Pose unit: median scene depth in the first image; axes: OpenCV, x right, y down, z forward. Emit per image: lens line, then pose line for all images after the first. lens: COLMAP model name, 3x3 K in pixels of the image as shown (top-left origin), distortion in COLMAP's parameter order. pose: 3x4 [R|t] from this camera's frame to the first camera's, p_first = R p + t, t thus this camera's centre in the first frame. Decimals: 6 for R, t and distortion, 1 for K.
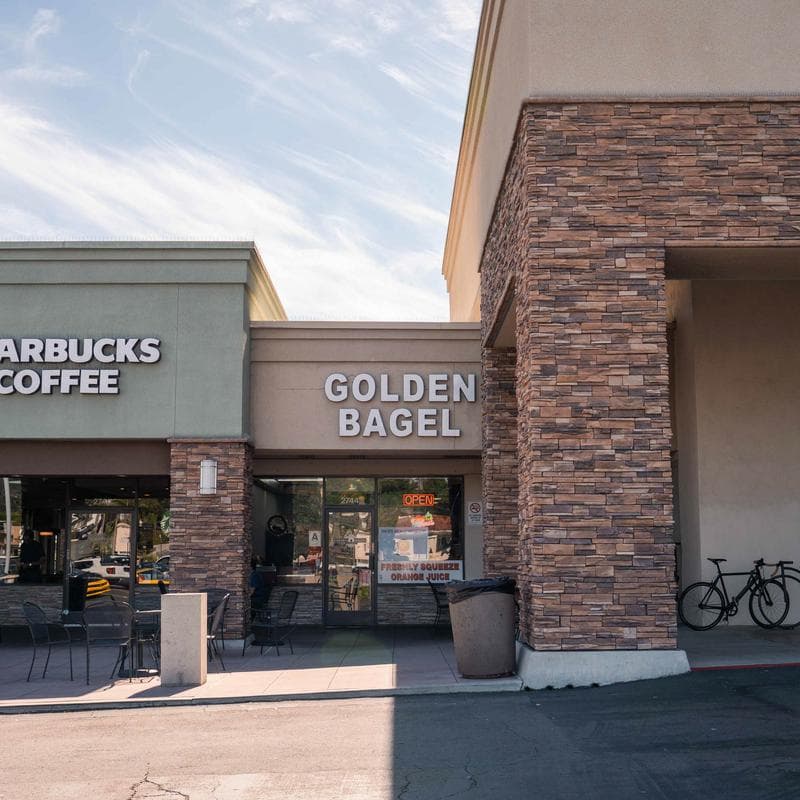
lens RADIAL K [[1140.5, 0, 400.0], [0, 1140.5, 400.0], [0, 0, 1]] dist [0.004830, 0.001906]
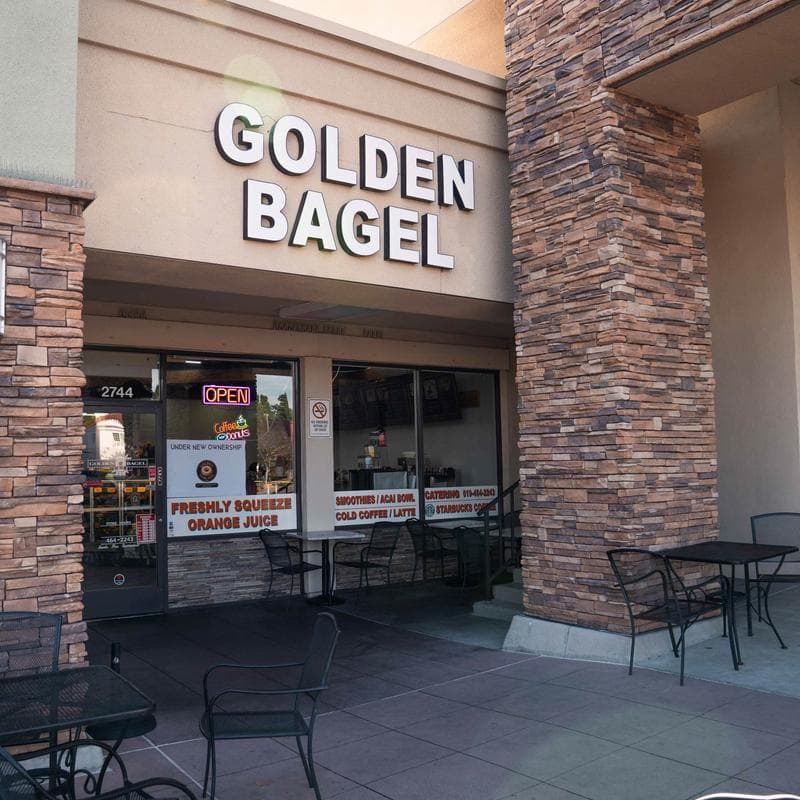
lens RADIAL K [[843.4, 0, 400.0], [0, 843.4, 400.0], [0, 0, 1]] dist [-0.117674, 0.005780]
pose [[0.811956, 0.030396, 0.582927, -0.196095], [-0.062063, 0.997478, 0.034435, 0.081018], [-0.580411, -0.064138, 0.811794, 0.688508]]
